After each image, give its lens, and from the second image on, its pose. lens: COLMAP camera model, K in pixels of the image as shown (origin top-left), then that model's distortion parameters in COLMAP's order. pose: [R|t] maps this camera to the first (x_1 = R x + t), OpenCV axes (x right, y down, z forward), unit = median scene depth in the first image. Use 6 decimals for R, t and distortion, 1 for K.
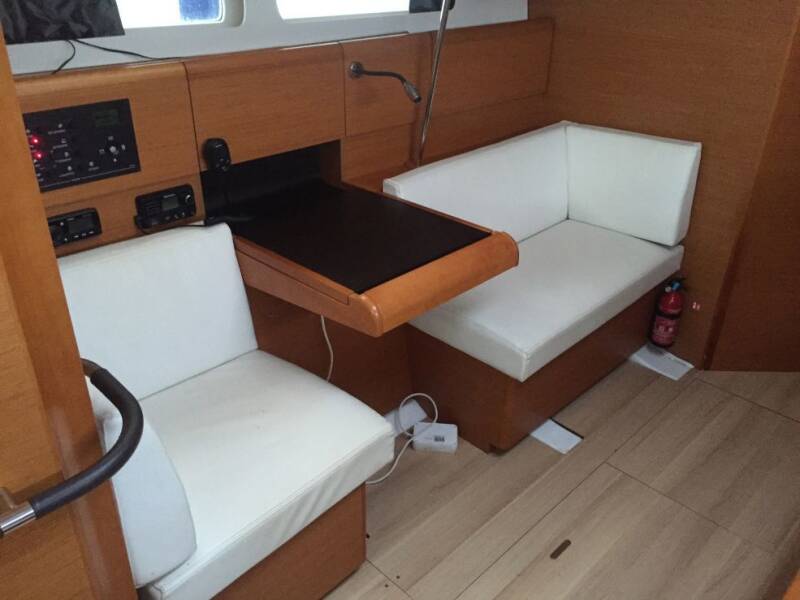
lens RADIAL K [[689.2, 0, 405.2], [0, 689.2, 300.9], [0, 0, 1]] dist [0.093268, -0.131188]
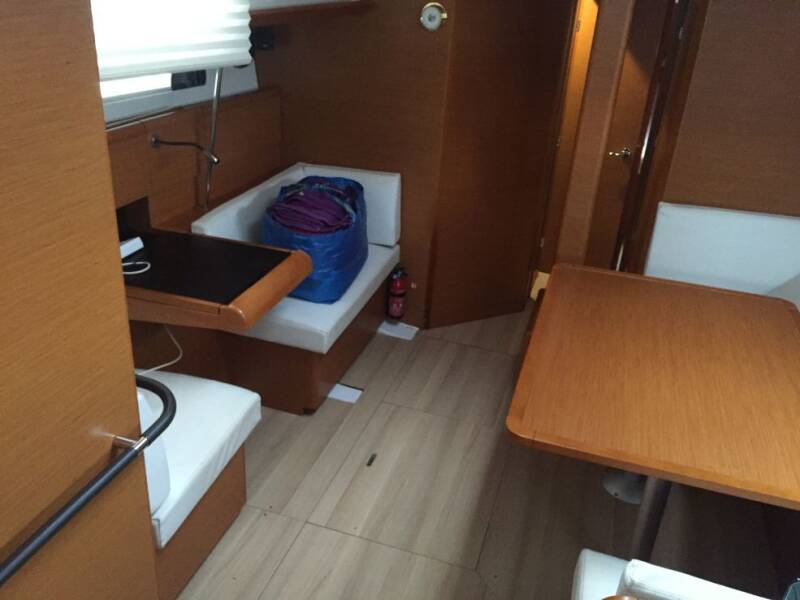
lens RADIAL K [[689.2, 0, 405.2], [0, 689.2, 300.9], [0, 0, 1]] dist [0.093268, -0.131188]
pose [[0.890983, -0.165563, 0.422775, -0.235046], [0.176984, 0.984136, 0.012411, 0.020656], [-0.418122, 0.063766, 0.906150, -0.312338]]
